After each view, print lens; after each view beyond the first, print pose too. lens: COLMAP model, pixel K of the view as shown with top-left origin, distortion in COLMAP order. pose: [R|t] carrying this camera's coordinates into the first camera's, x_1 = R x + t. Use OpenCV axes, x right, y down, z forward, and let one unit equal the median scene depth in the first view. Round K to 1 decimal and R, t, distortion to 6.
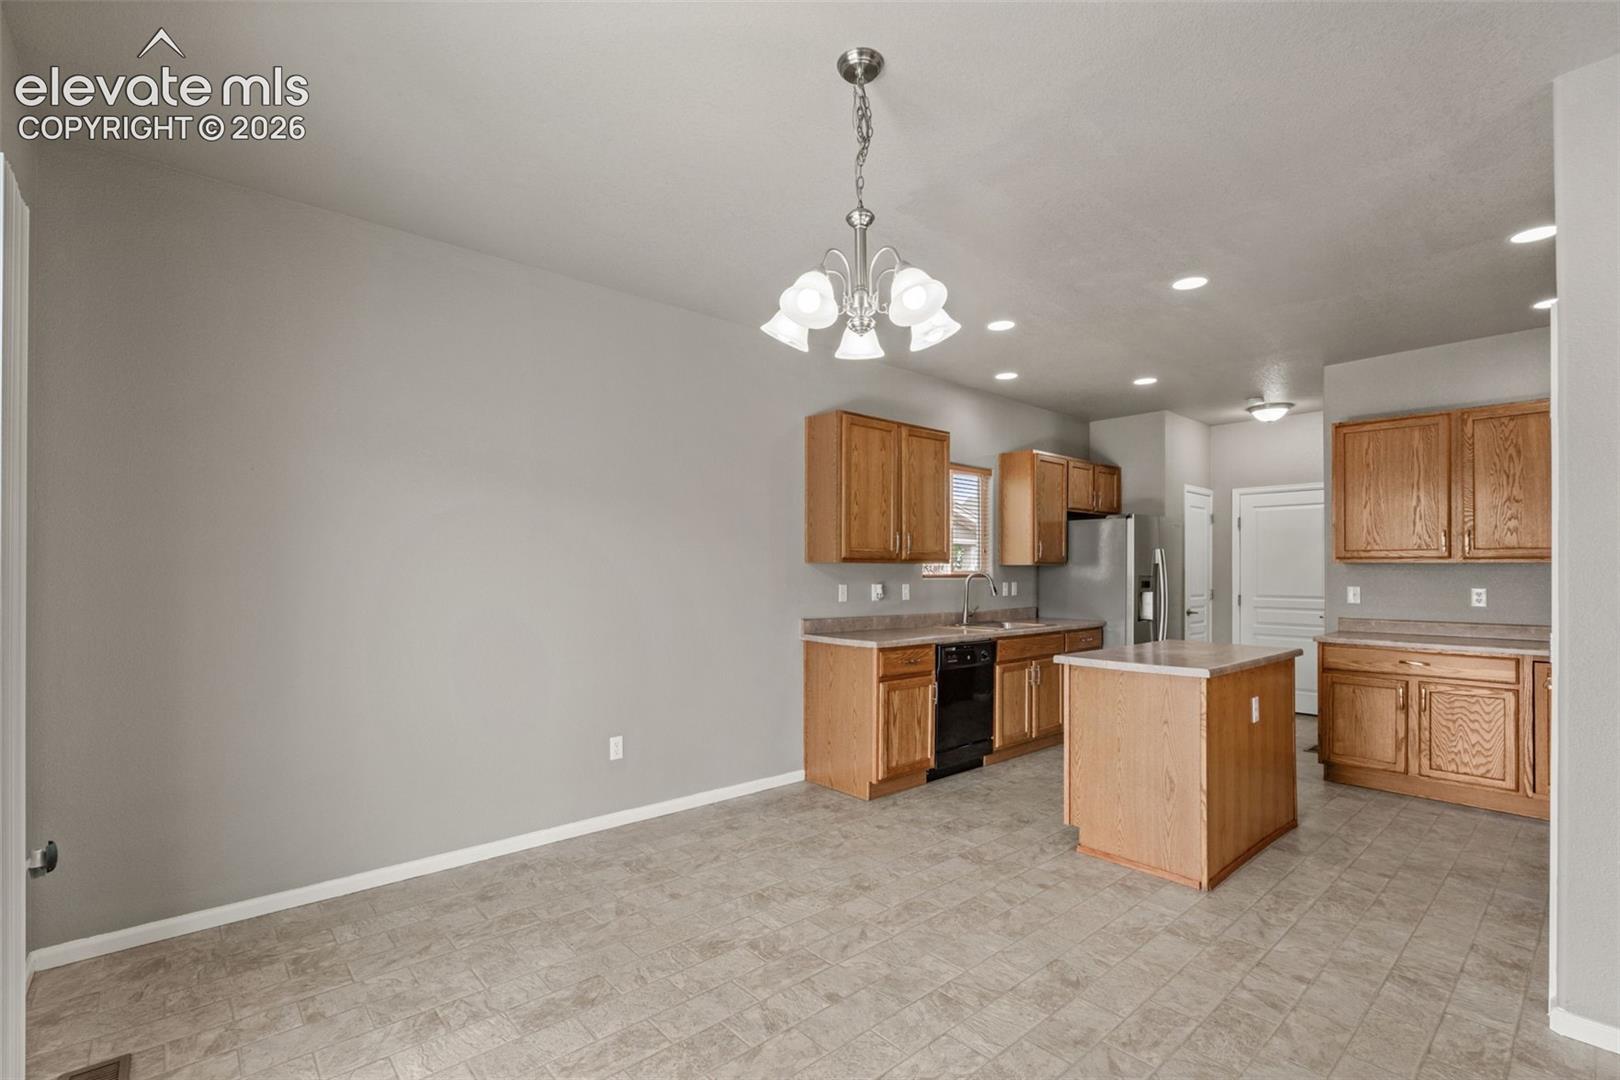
lens RADIAL K [[715.7, 0, 807.6], [0, 715.7, 554.3], [0, 0, 1]] dist [-0.005869, -0.000419]
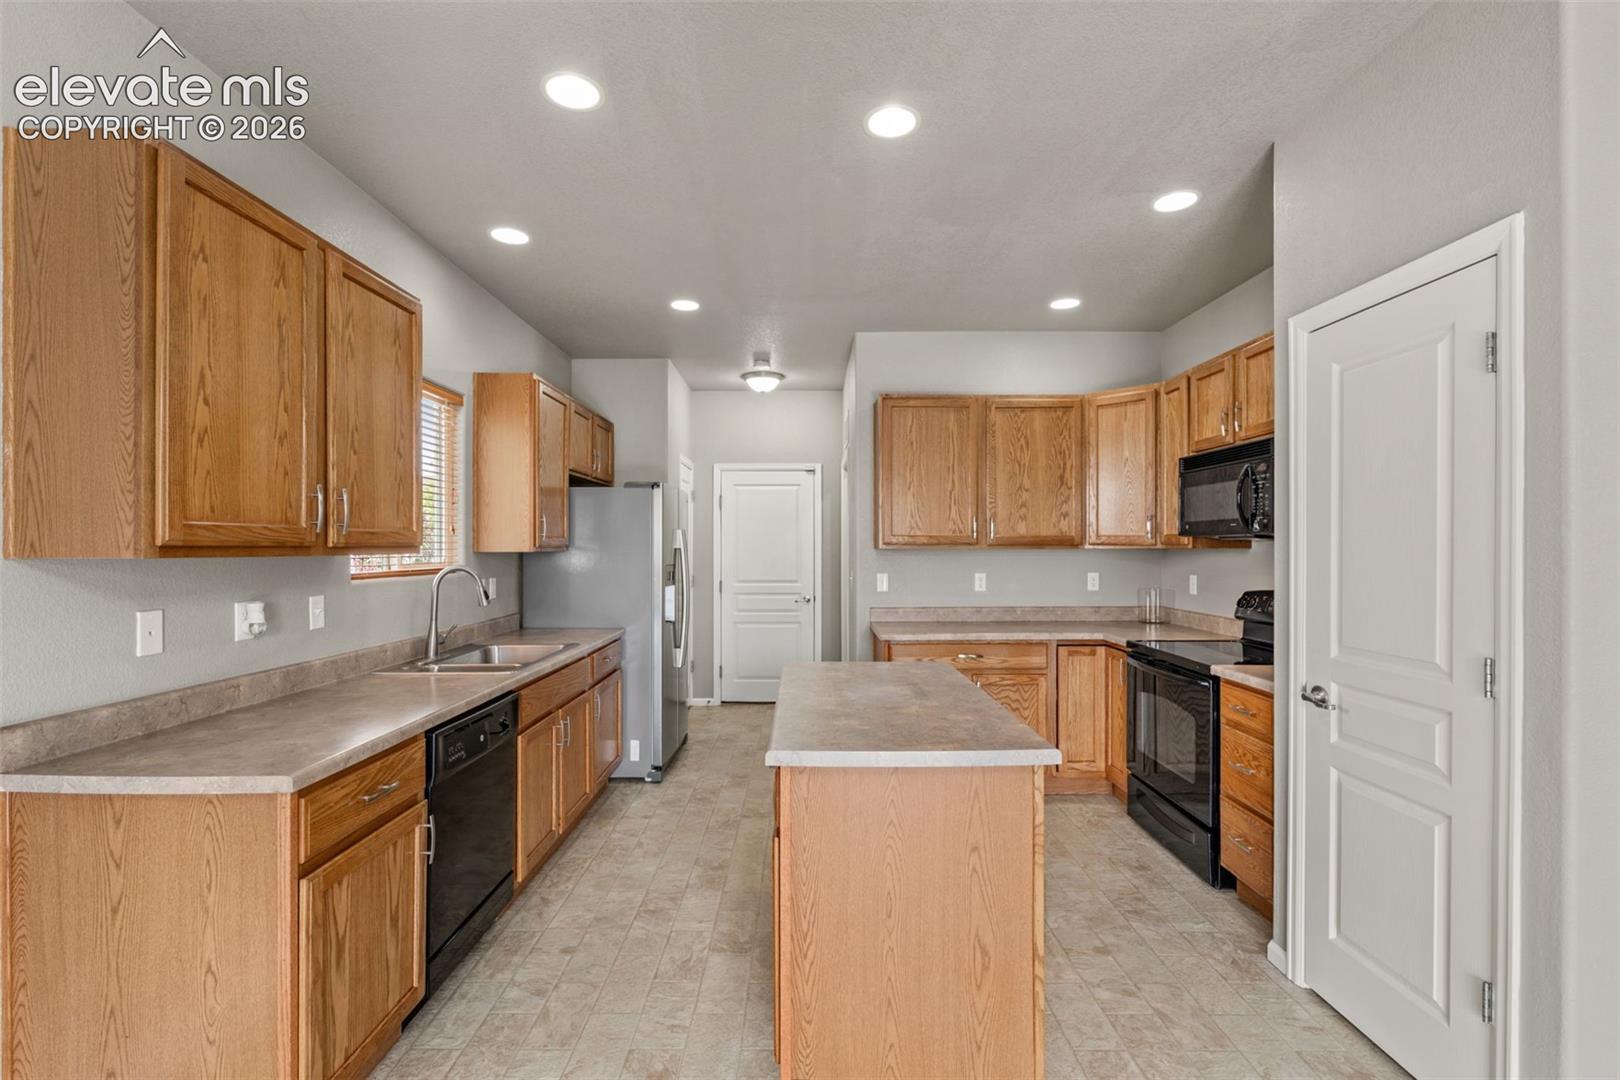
lens RADIAL K [[715.7, 0, 805.6], [0, 715.7, 547.3], [0, 0, 1]] dist [-0.005869, -0.000419]
pose [[0.672556, -0.003754, 0.740037, 0.002925], [-0.012854, 0.999777, 0.016753, -0.003968], [-0.739935, -0.020779, 0.672358, 0.477157]]
